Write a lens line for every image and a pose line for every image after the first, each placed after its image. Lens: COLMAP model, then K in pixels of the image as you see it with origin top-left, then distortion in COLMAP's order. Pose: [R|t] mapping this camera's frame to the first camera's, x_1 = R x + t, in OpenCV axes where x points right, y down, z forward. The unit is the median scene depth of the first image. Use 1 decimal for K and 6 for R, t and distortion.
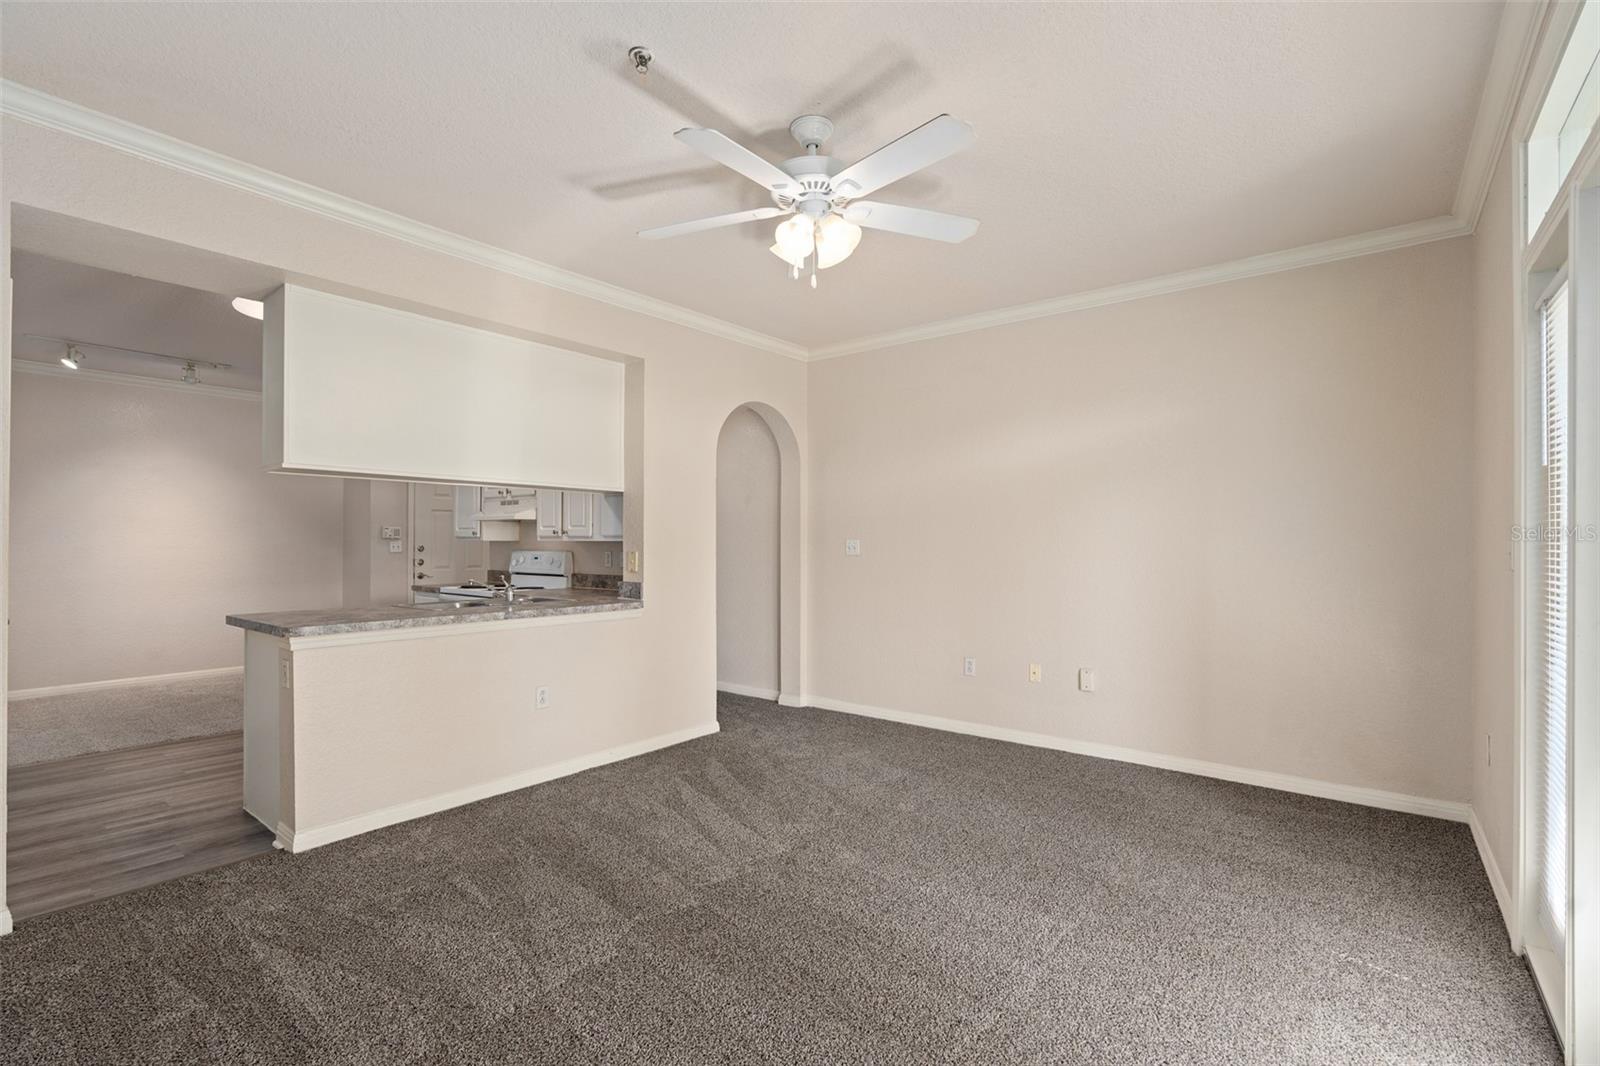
lens RADIAL K [[725.1, 0, 803.6], [0, 725.1, 533.8], [0, 0, 1]] dist [-0.011849, 0.005101]
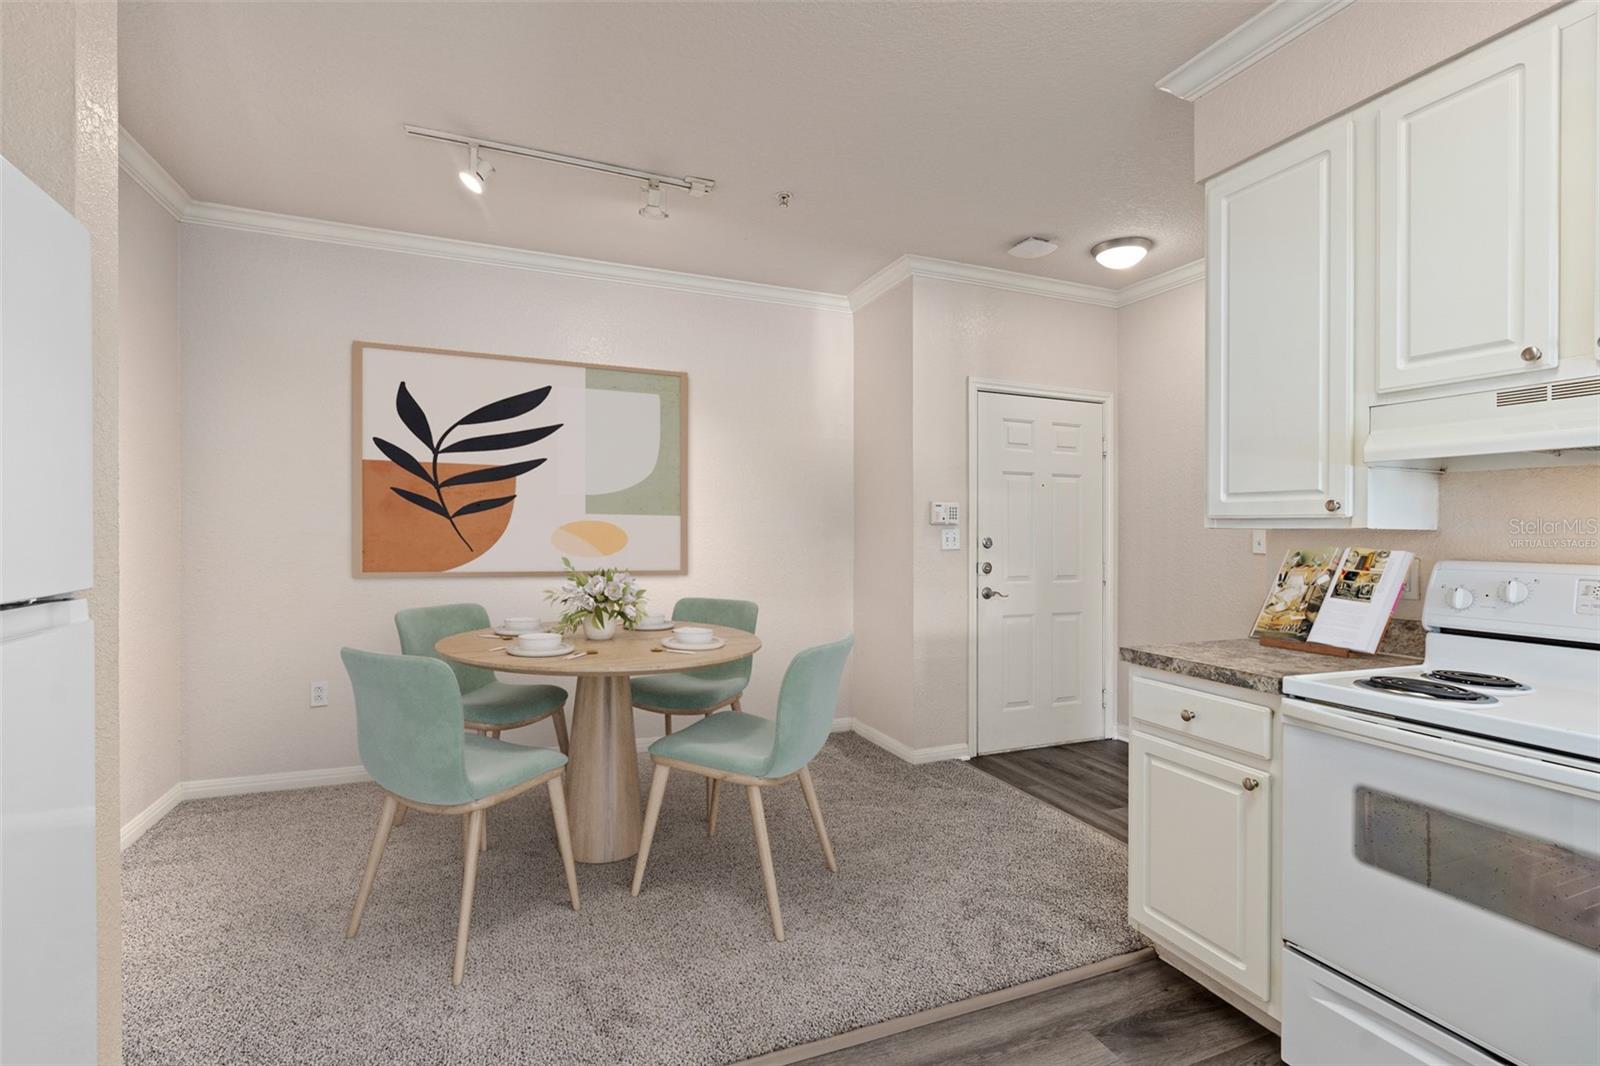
lens RADIAL K [[725.1, 0, 792.8], [0, 725.1, 546.4], [0, 0, 1]] dist [-0.011849, 0.005101]
pose [[0.870734, 0.014444, -0.491542, -0.566127], [0.001267, 0.999499, 0.031614, 0.008096], [0.491752, -0.028150, 0.870280, 0.661682]]
